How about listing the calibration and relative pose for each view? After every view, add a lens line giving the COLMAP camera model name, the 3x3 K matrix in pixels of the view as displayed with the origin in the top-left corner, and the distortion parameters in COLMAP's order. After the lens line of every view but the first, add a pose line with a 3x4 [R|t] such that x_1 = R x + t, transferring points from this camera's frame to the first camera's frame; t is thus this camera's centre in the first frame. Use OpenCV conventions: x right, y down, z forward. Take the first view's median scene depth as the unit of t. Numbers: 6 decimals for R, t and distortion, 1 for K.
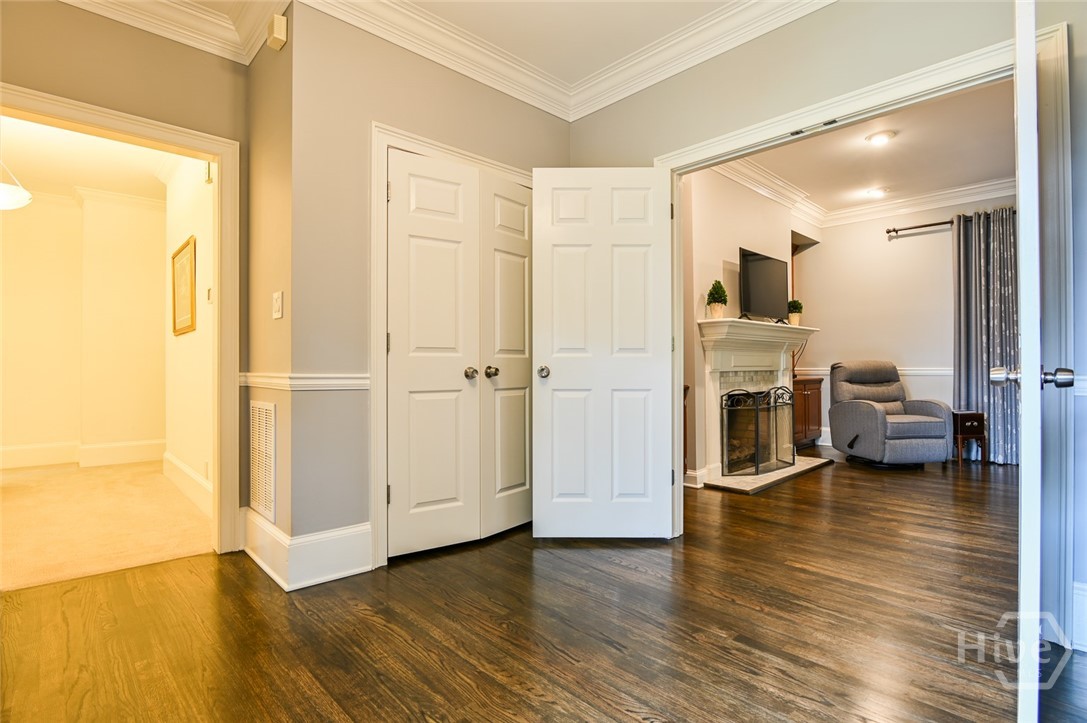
lens RADIAL K [[533.4, 0, 543.5], [0, 533.4, 361.5], [0, 0, 1]] dist [-0.023244, 0.002894]
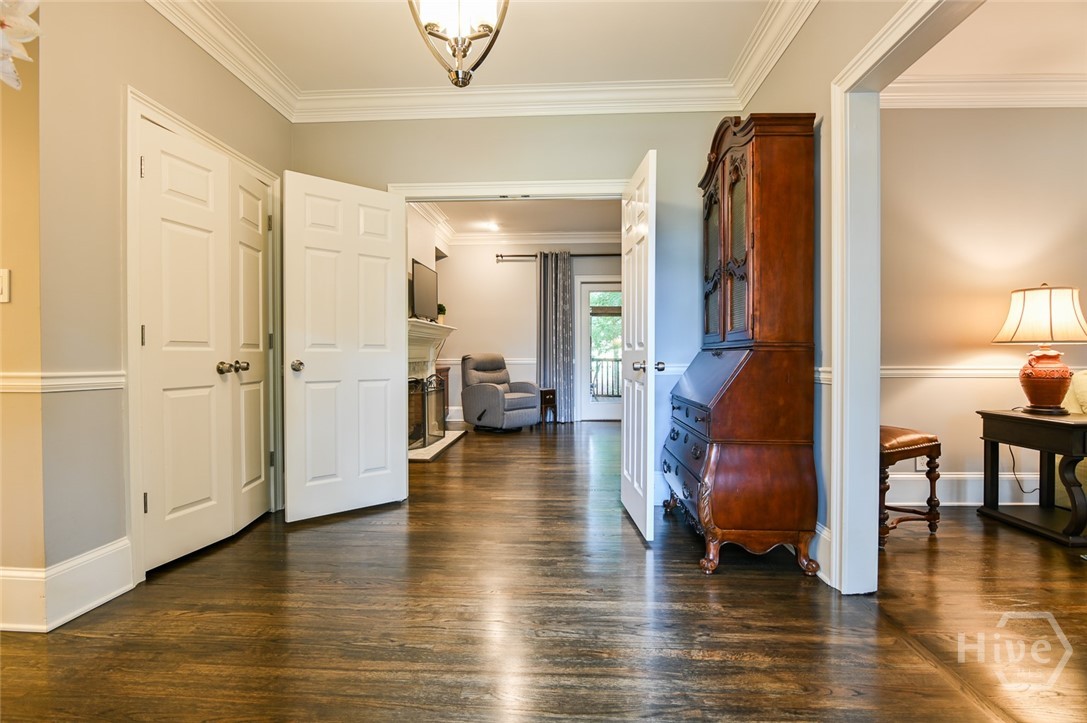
lens RADIAL K [[533.4, 0, 543.5], [0, 533.4, 361.5], [0, 0, 1]] dist [-0.023244, 0.002894]
pose [[0.722577, -0.007825, 0.691247, -0.336987], [-0.006240, 0.999821, 0.017842, -0.009669], [-0.691263, -0.017205, 0.722399, -0.093636]]
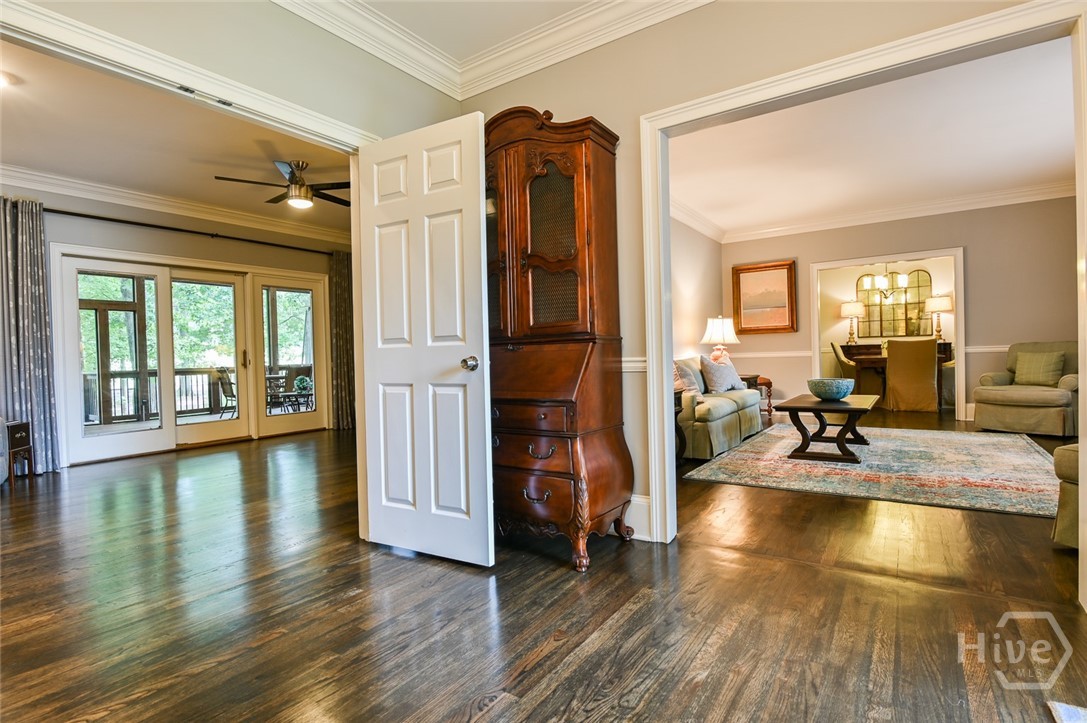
lens RADIAL K [[533.4, 0, 543.5], [0, 533.4, 361.5], [0, 0, 1]] dist [-0.023244, 0.002894]
pose [[-0.215434, -0.002316, 0.976516, -0.356738], [0.018082, 0.999816, 0.006361, 0.006911], [-0.976351, 0.019028, -0.215352, 0.480226]]
